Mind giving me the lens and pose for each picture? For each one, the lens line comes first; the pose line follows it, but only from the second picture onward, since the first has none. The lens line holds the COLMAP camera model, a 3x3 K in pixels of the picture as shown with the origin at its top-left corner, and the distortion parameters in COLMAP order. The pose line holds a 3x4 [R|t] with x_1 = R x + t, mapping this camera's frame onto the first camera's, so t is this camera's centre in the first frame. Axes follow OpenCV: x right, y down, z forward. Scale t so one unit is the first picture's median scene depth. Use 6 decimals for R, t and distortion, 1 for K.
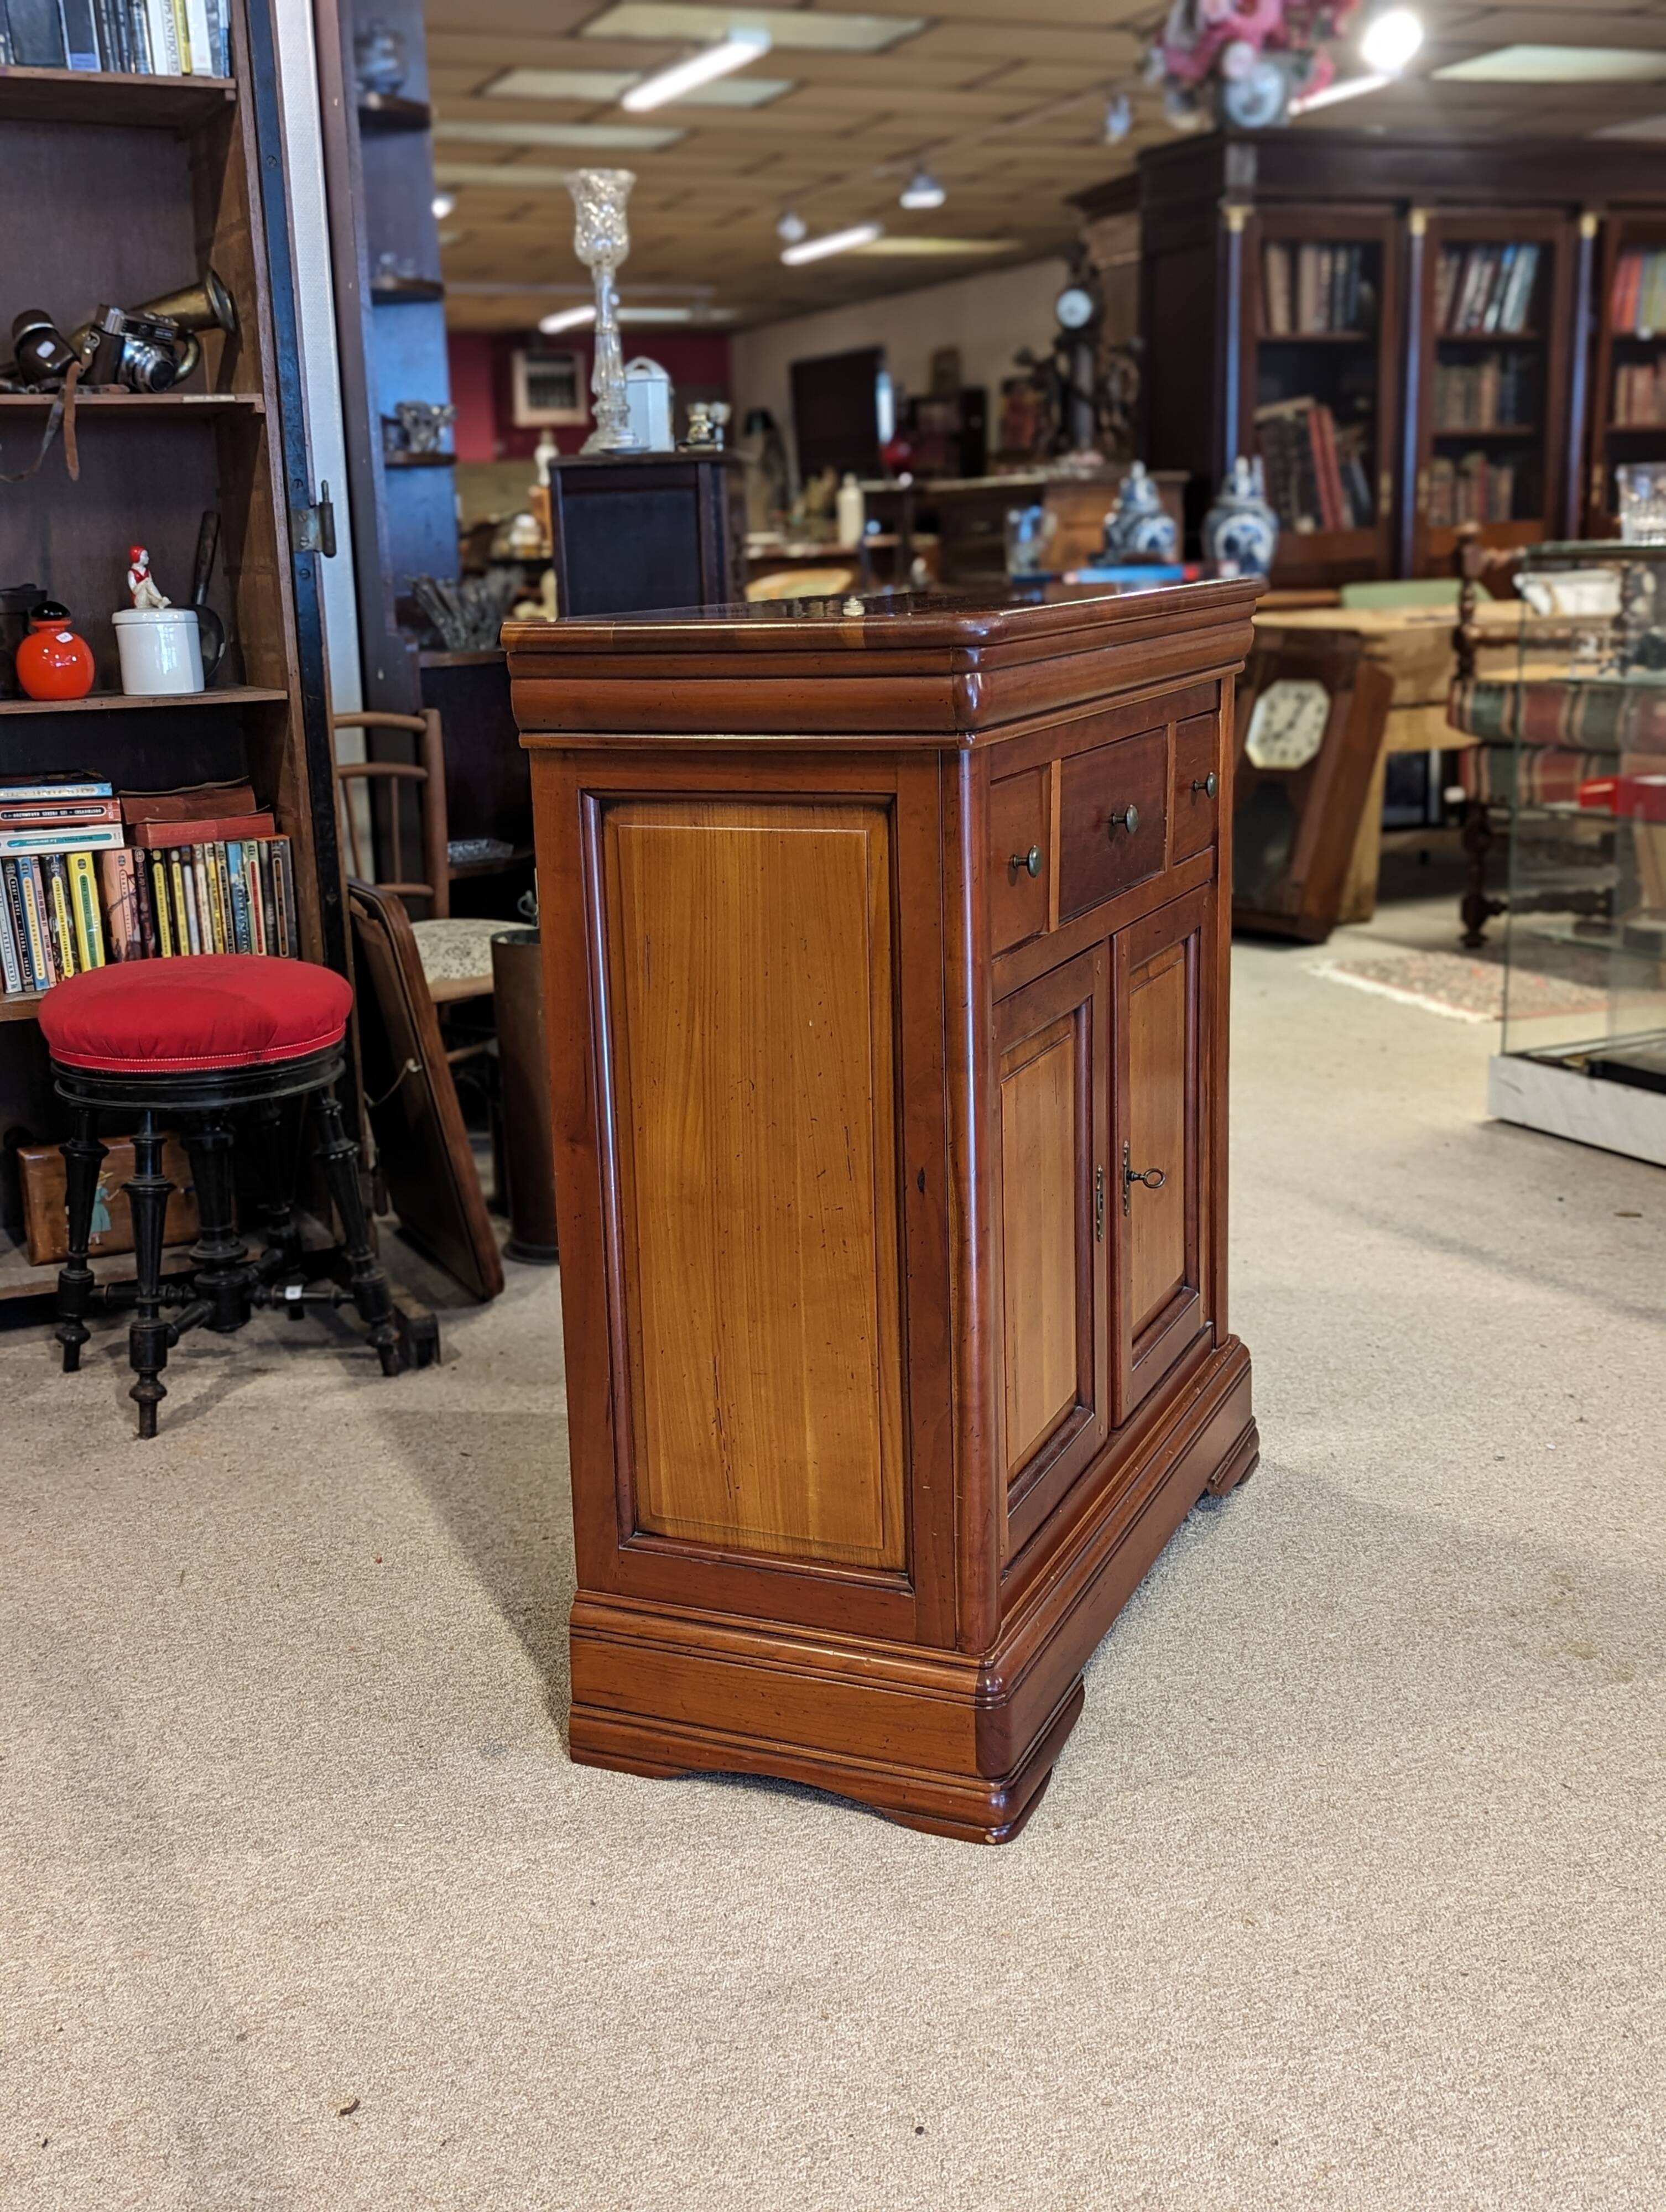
lens RADIAL K [[2401.8, 0, 829.4], [0, 2401.8, 1086.4], [0, 0, 1]] dist [0.054317, -0.023674]
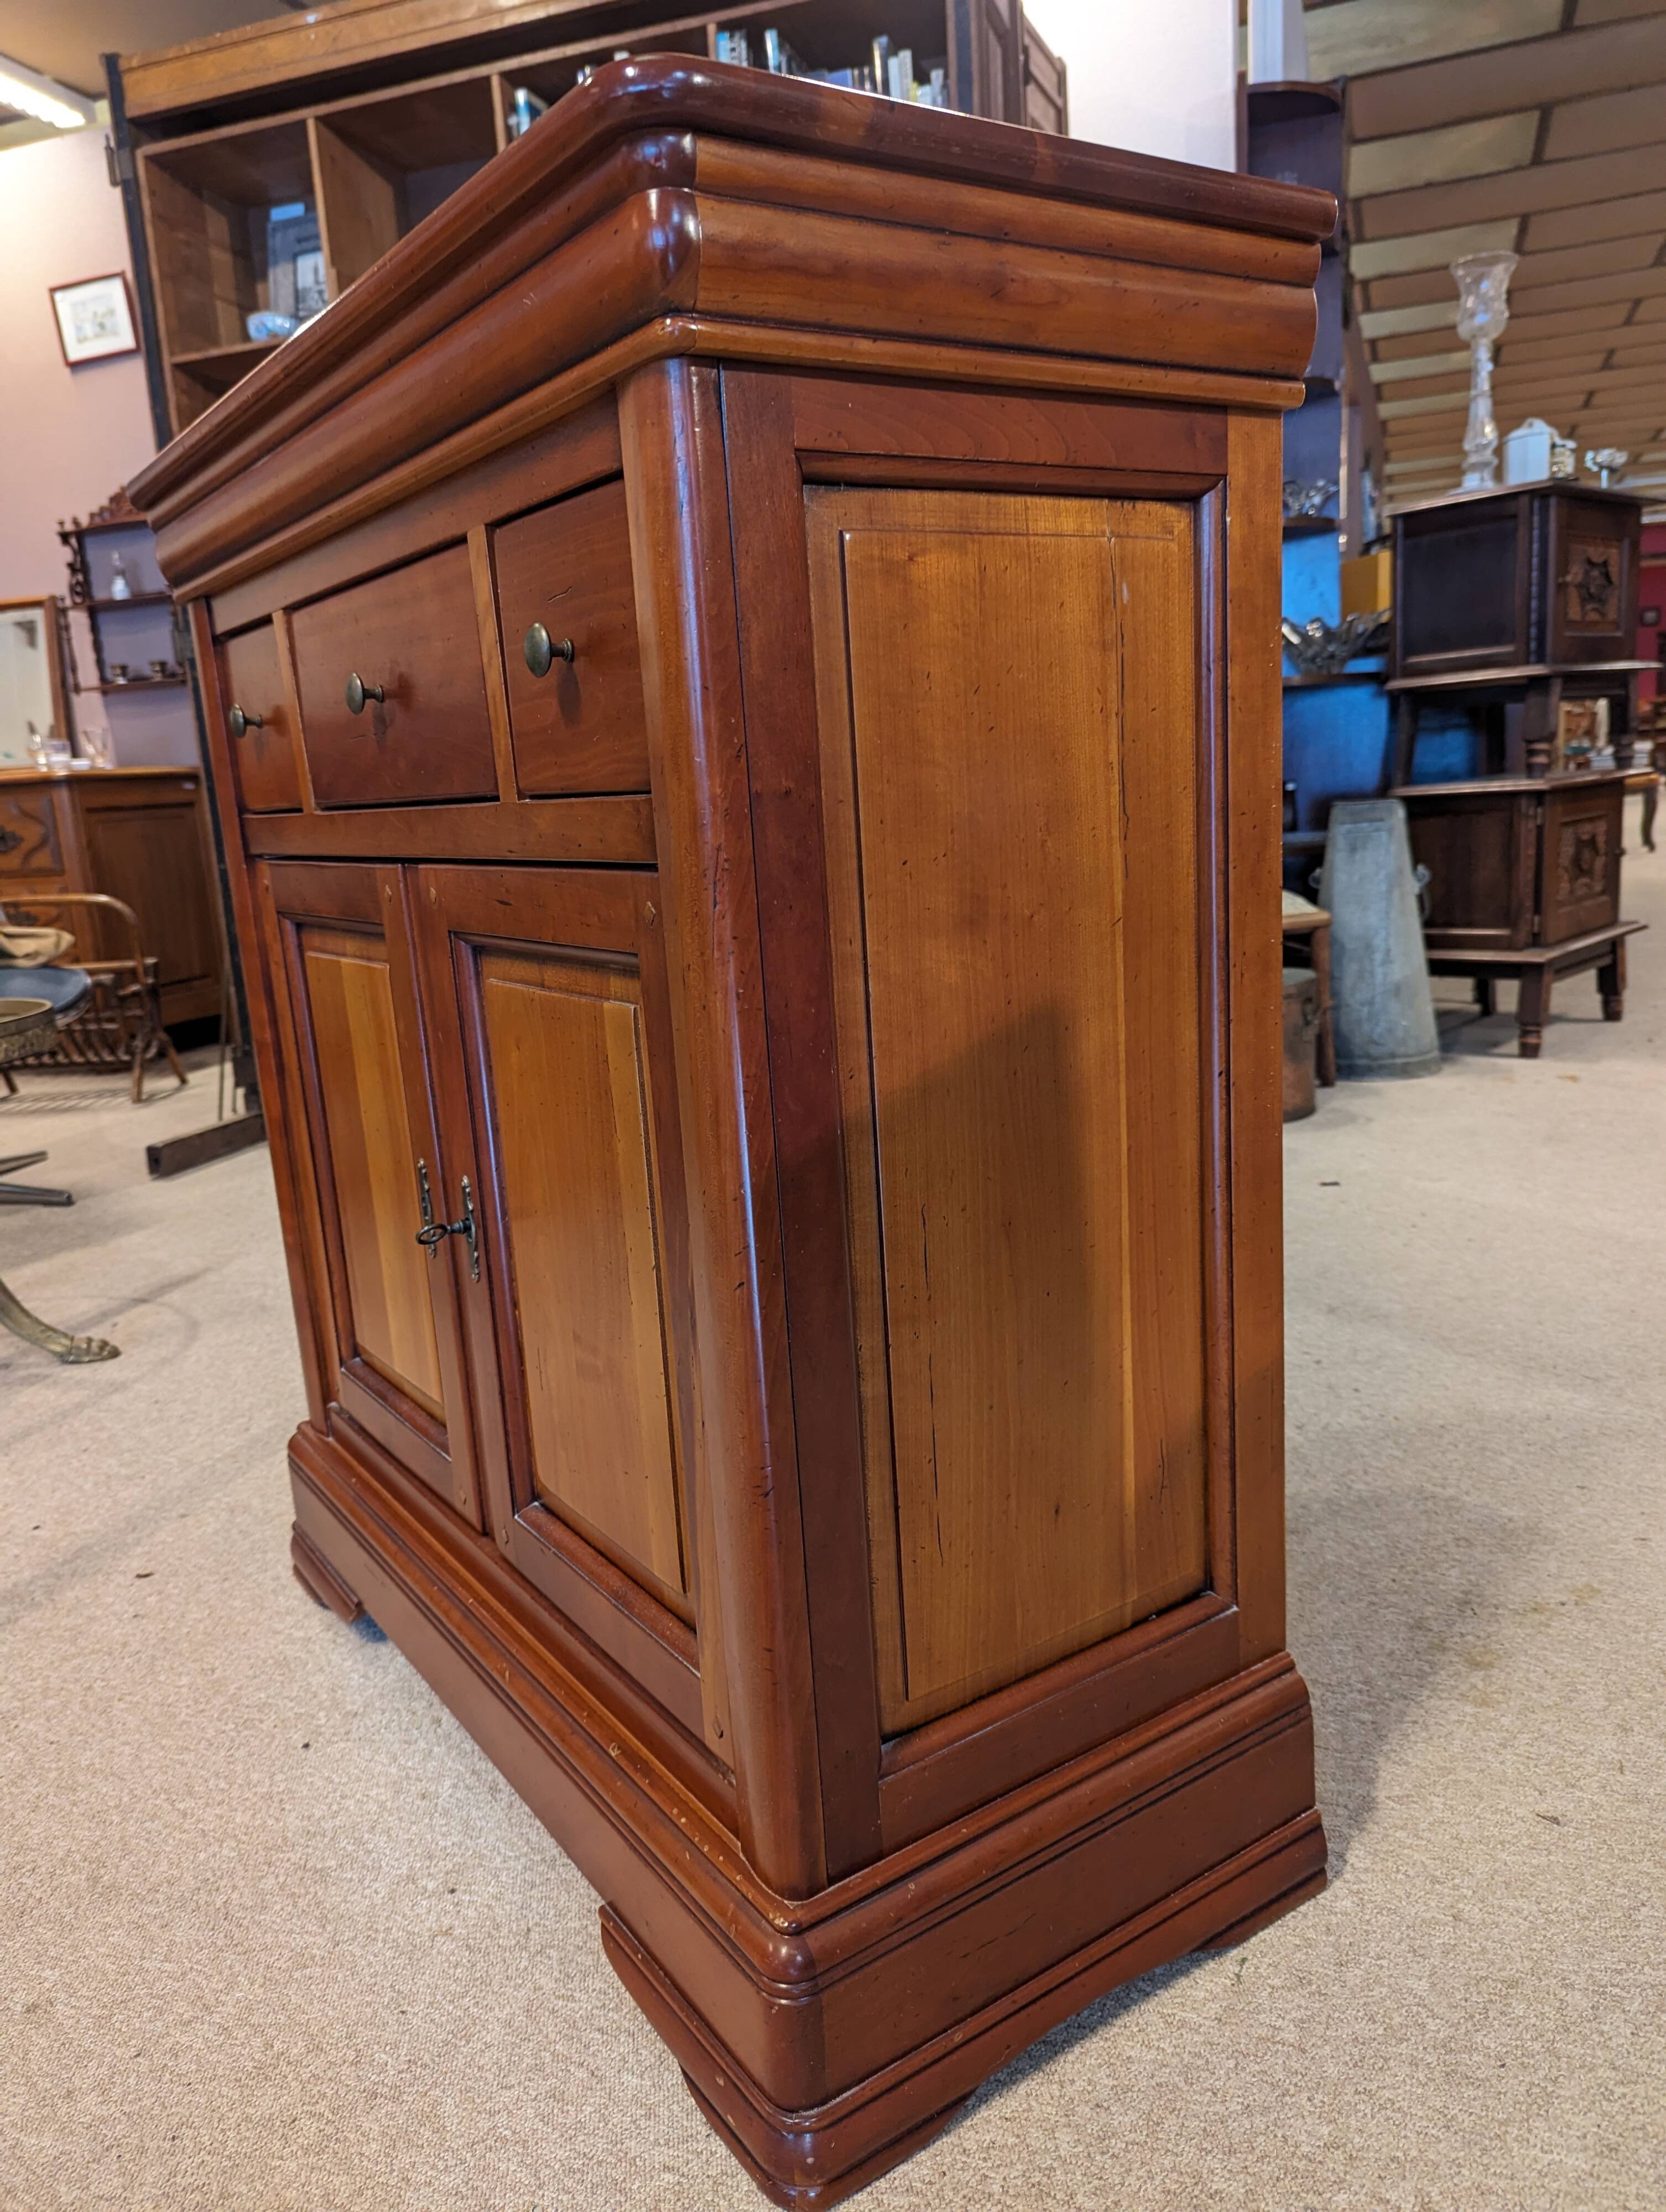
lens RADIAL K [[1590.8, 0, 802.1], [0, 1590.8, 1119.1], [0, 0, 1]] dist [0.059929, -0.070732]
pose [[0.709982, 0.130291, -0.692062, 0.354481], [-0.115308, 0.990981, 0.068274, 0.026398], [0.694715, 0.031327, 0.718602, 0.303911]]
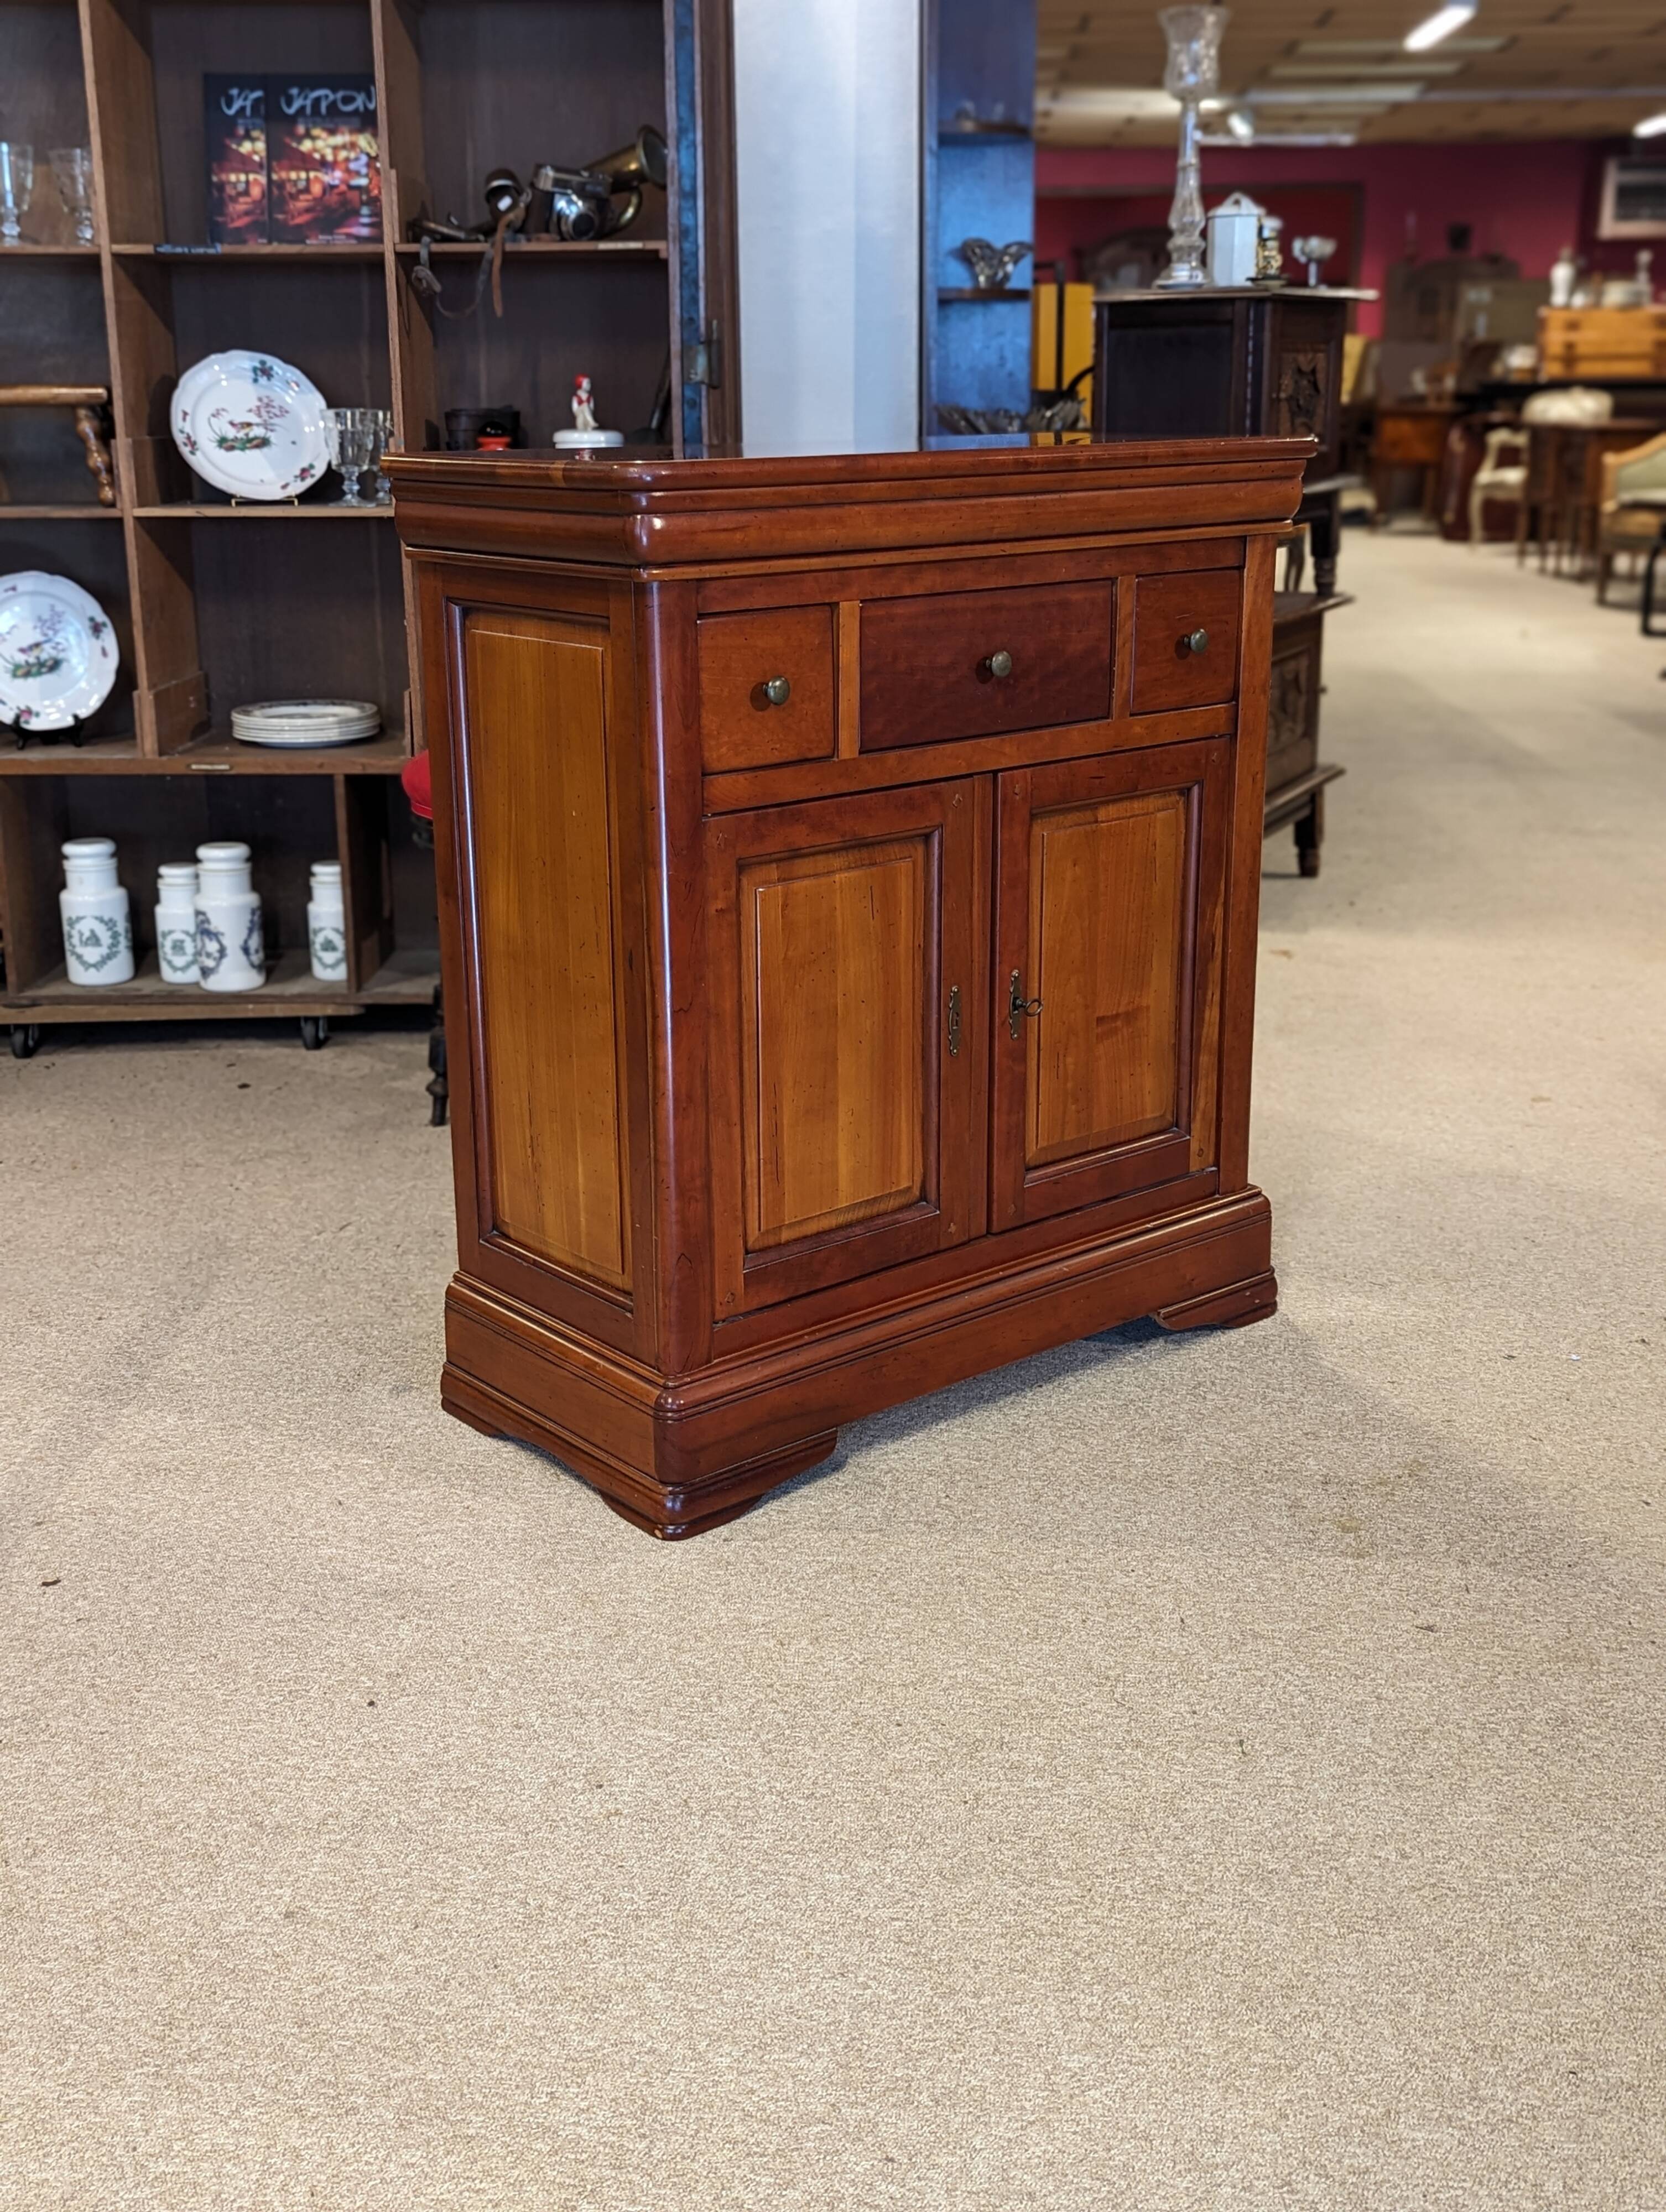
lens RADIAL K [[2408.5, 0, 832.2], [0, 2408.5, 1063.5], [0, 0, 1]] dist [0.094354, -0.199368]
pose [[0.891629, 0.147254, -0.428152, 0.367958], [-0.120552, 0.988710, 0.088996, -0.015297], [0.436423, -0.027737, 0.899314, -0.000845]]
